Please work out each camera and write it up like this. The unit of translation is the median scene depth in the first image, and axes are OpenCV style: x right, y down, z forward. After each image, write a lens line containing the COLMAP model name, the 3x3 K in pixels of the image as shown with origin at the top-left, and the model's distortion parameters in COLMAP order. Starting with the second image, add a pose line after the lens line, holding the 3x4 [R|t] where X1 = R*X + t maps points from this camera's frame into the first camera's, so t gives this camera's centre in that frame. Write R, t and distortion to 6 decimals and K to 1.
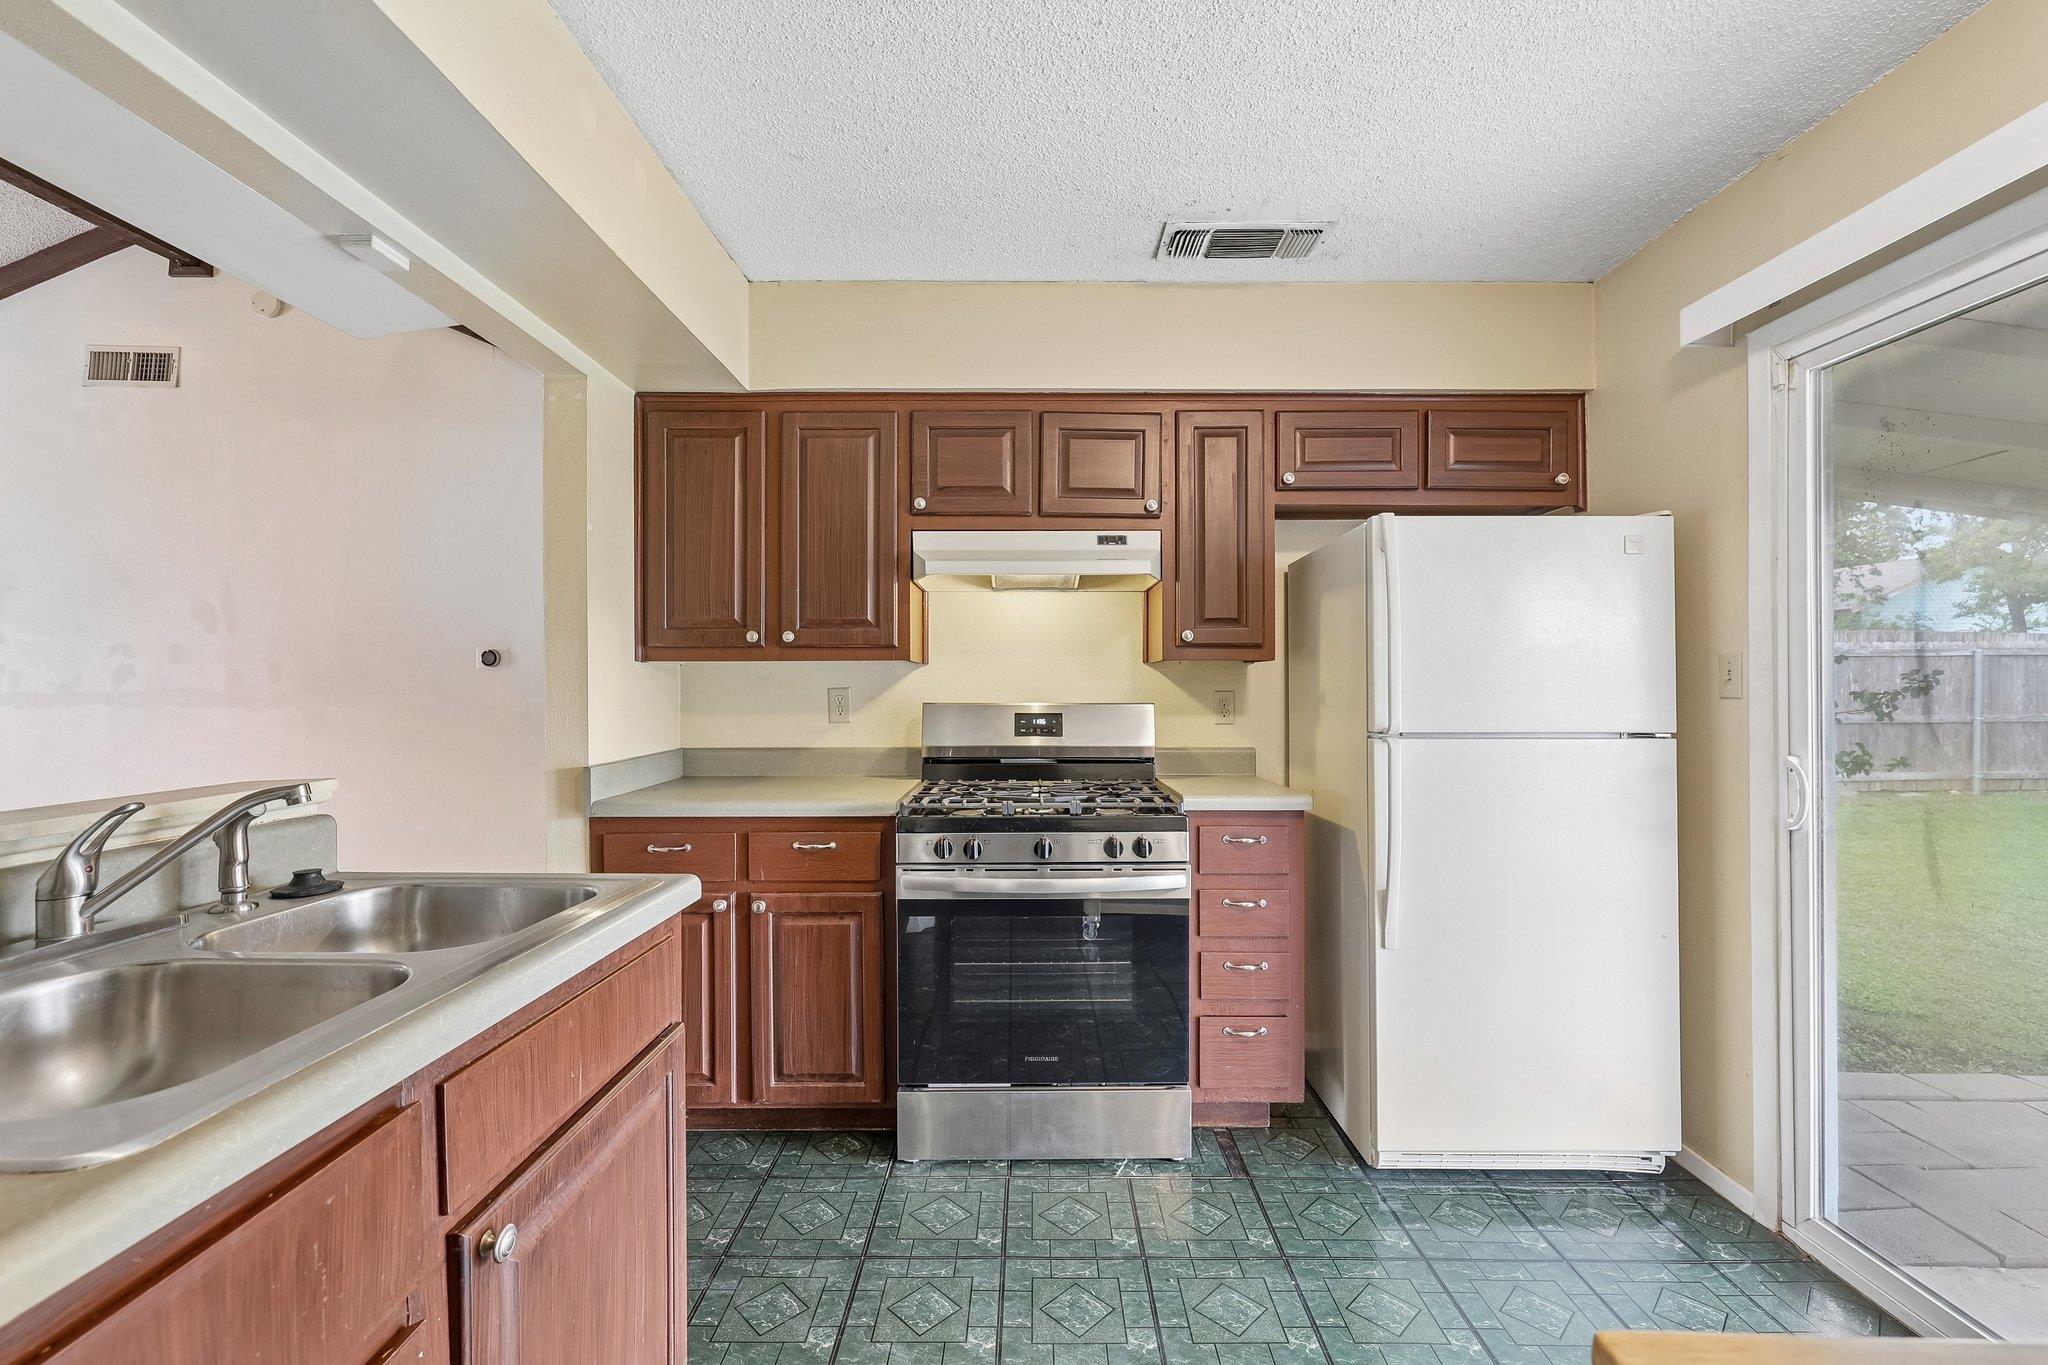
lens RADIAL K [[863.8, 0, 1027.6], [0, 863.8, 687.6], [0, 0, 1]] dist [-0.001127, 0.001018]
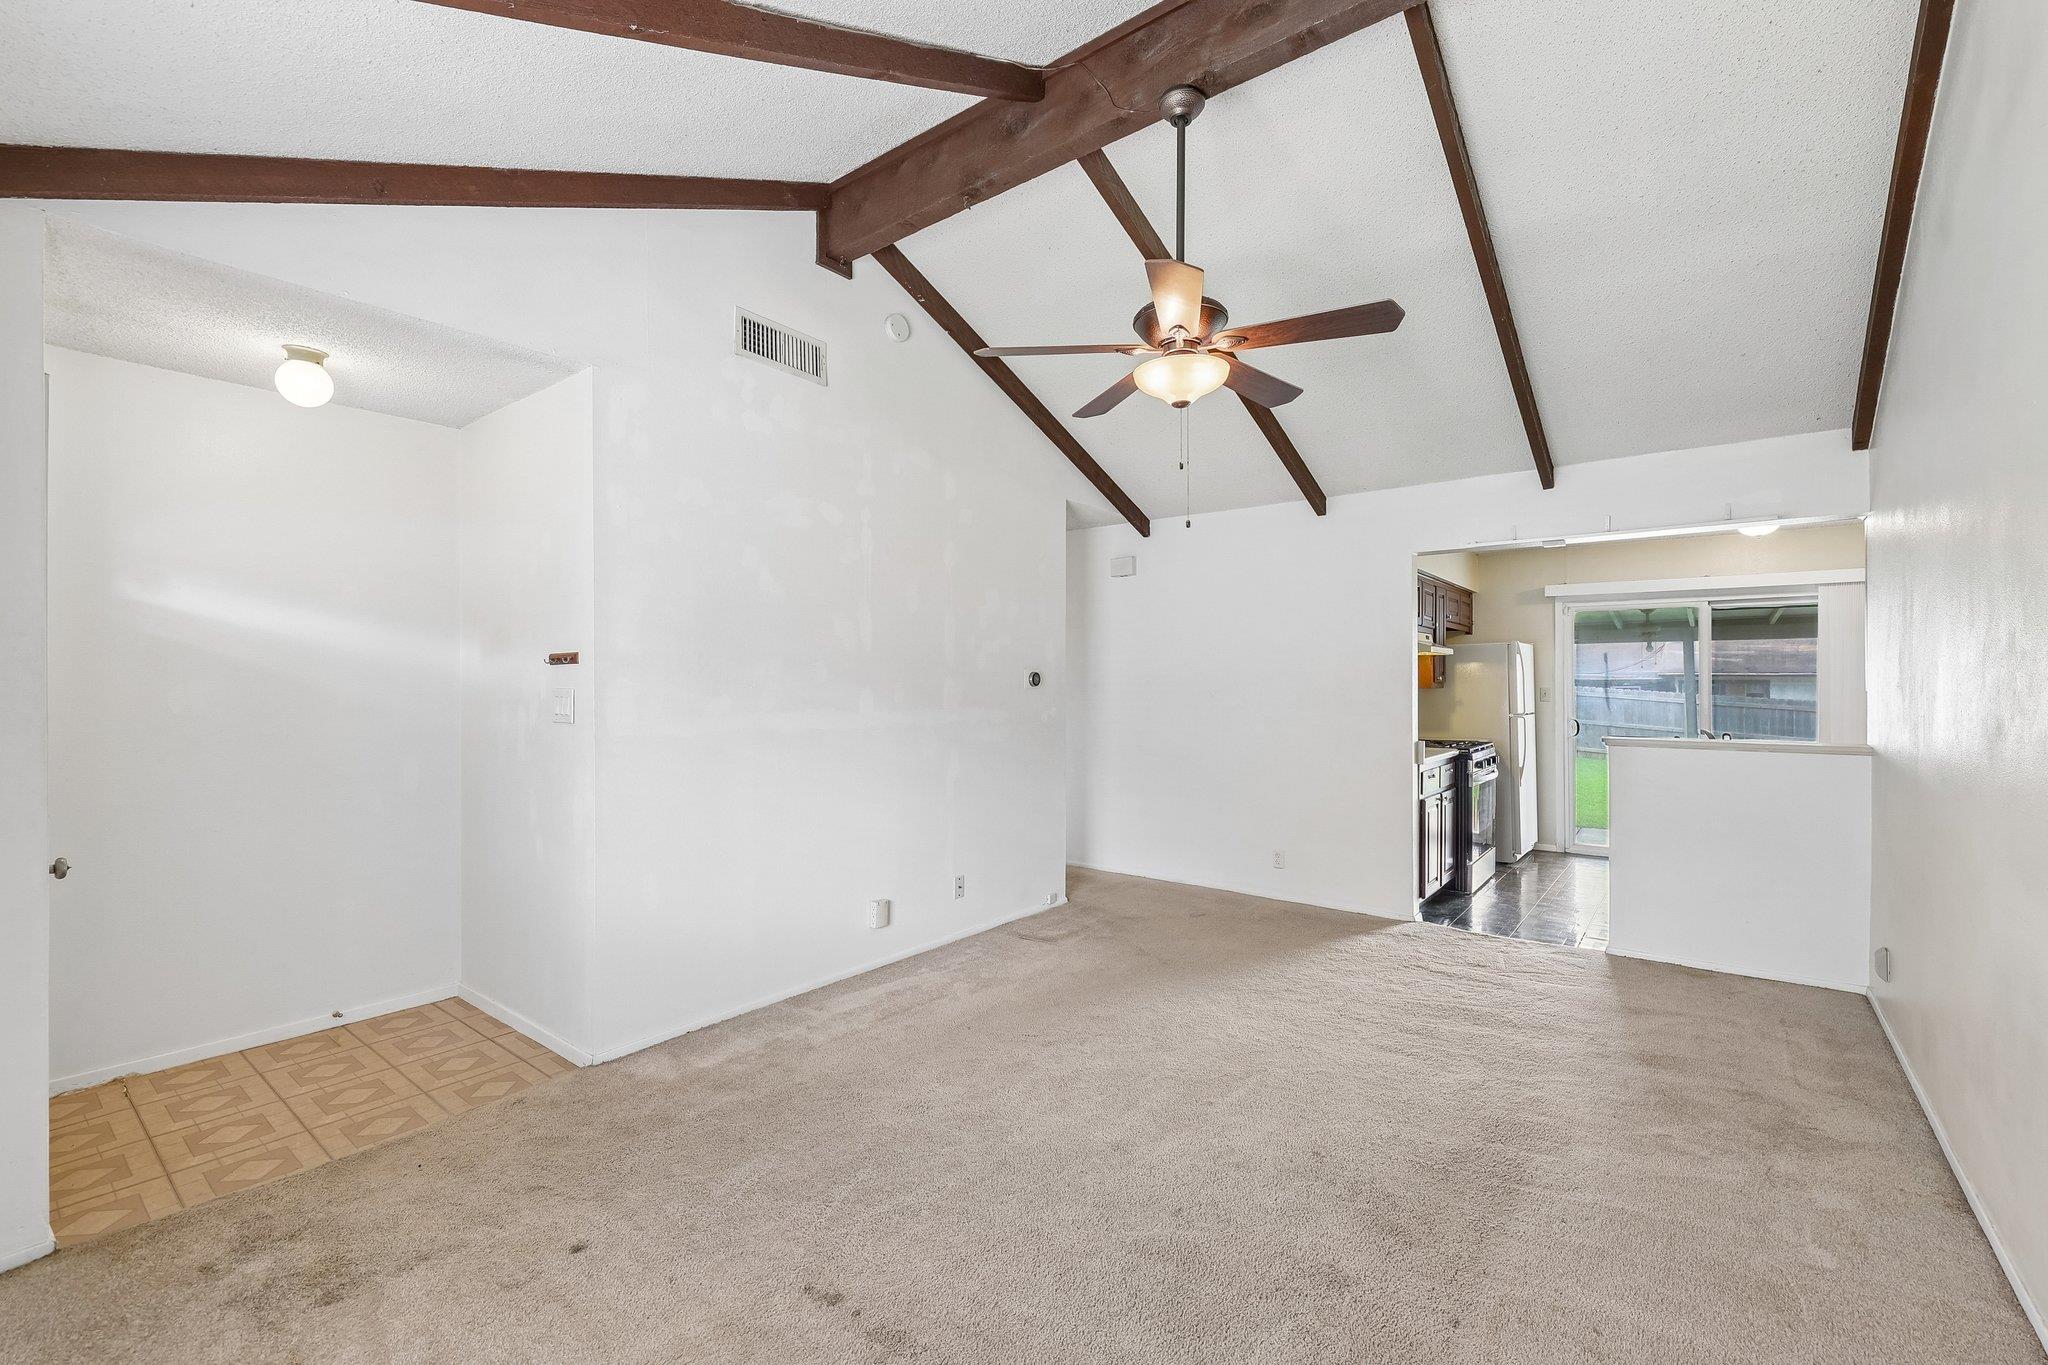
lens RADIAL K [[863.8, 0, 1036.3], [0, 863.8, 674.1], [0, 0, 1]] dist [-0.001127, 0.001018]
pose [[0.616546, 0.010096, 0.787254, -2.456670], [0.000195, 0.999916, -0.012976, -0.040646], [-0.787319, 0.008154, 0.616492, 0.385970]]
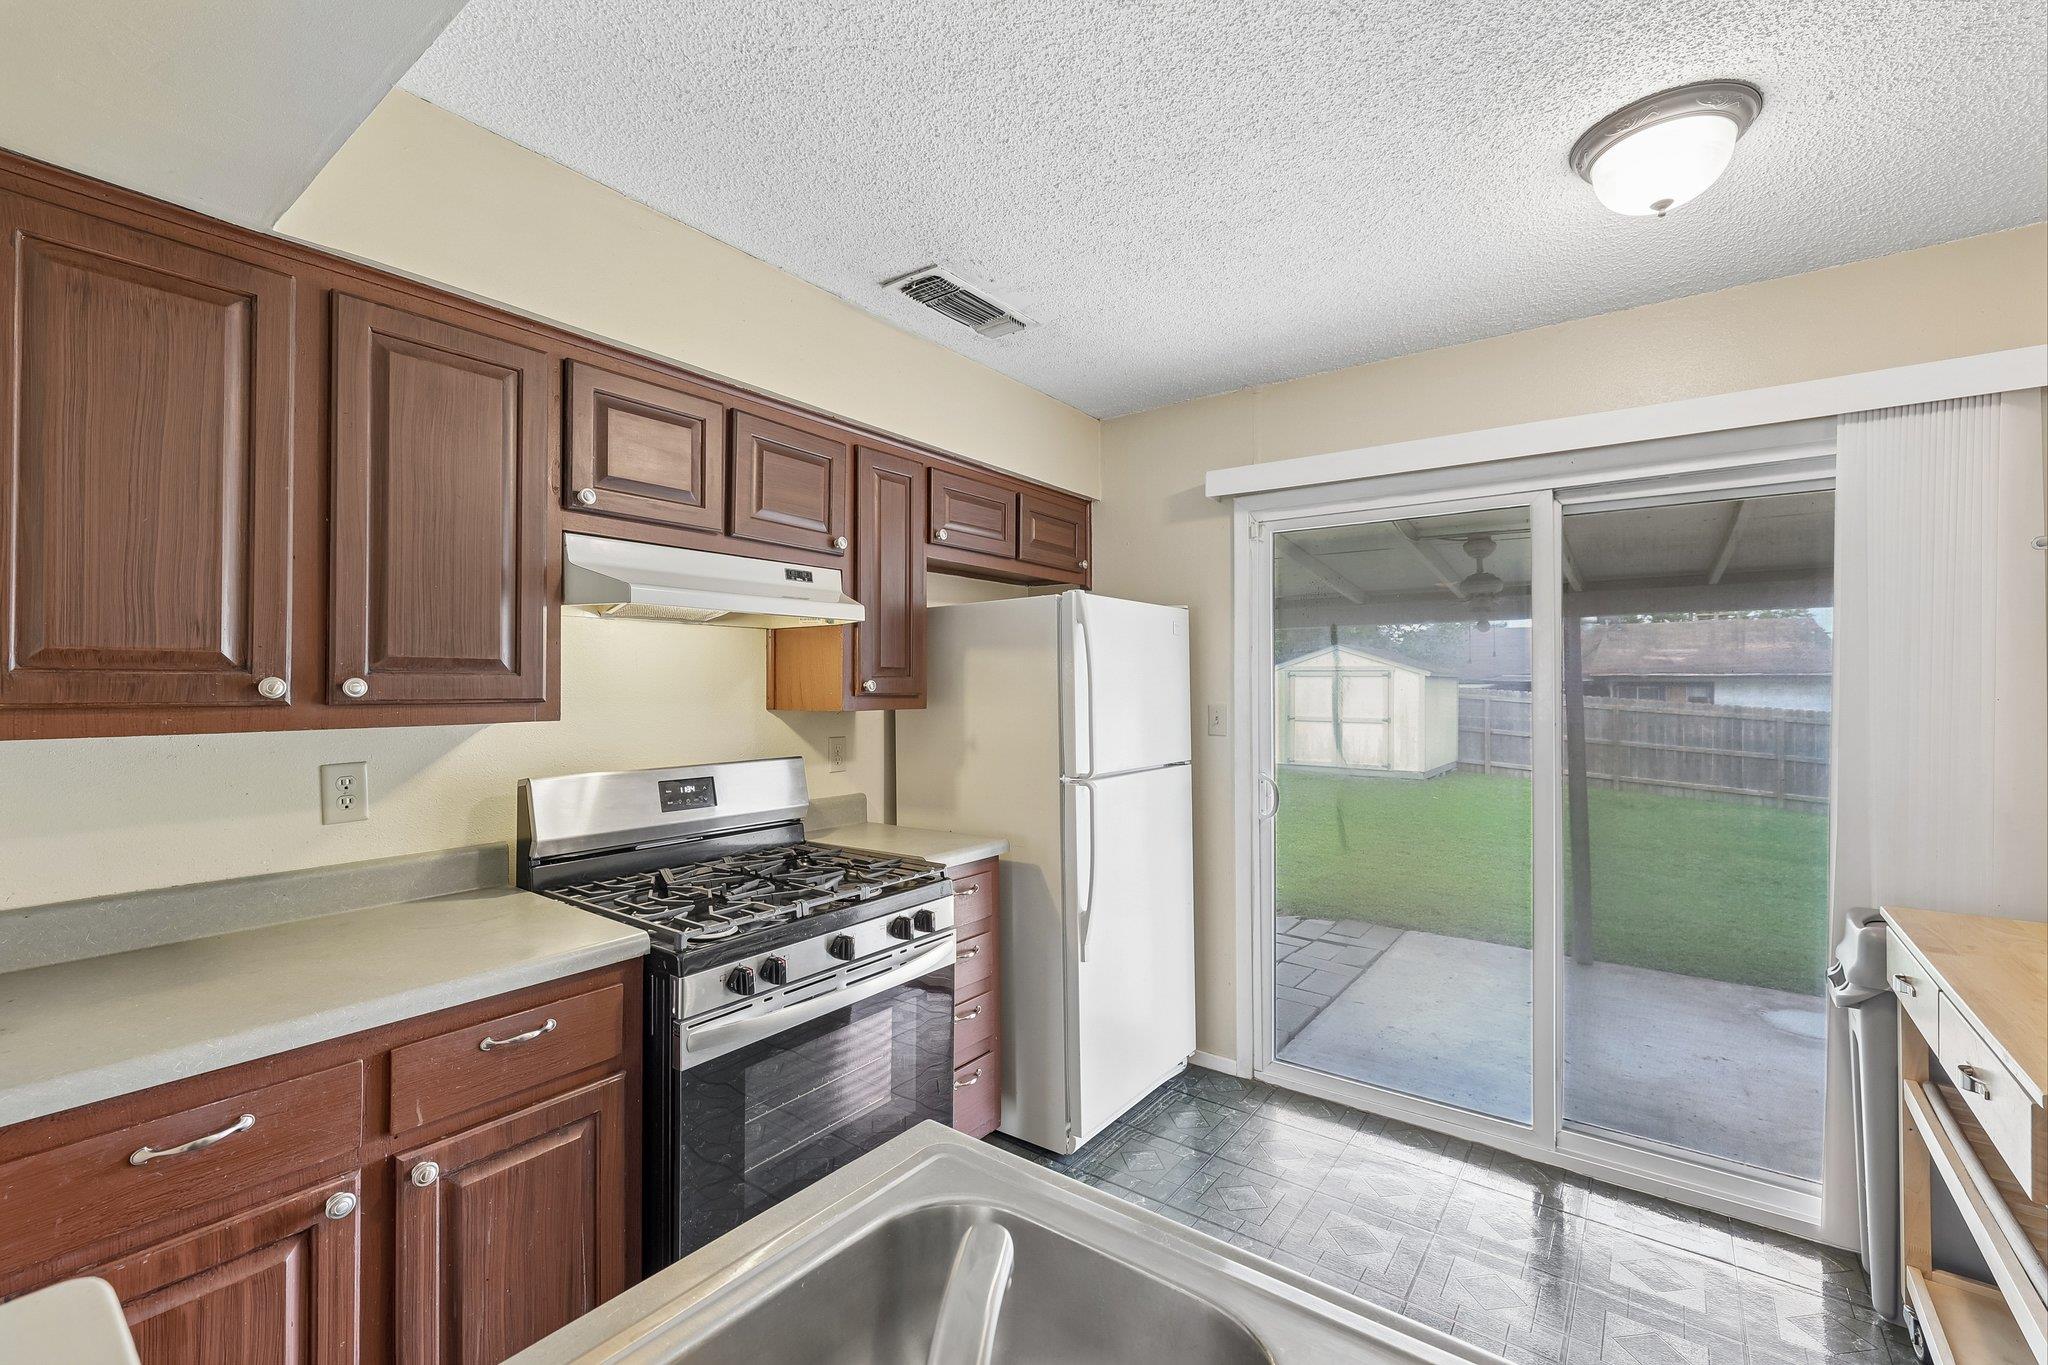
lens RADIAL K [[863.8, 0, 1027.2], [0, 863.8, 680.8], [0, 0, 1]] dist [-0.001127, 0.001018]
pose [[0.591694, 0.004293, 0.806151, -0.473081], [0.000705, 0.999983, -0.005843, -0.059710], [-0.806162, 0.004026, 0.591681, 0.301083]]
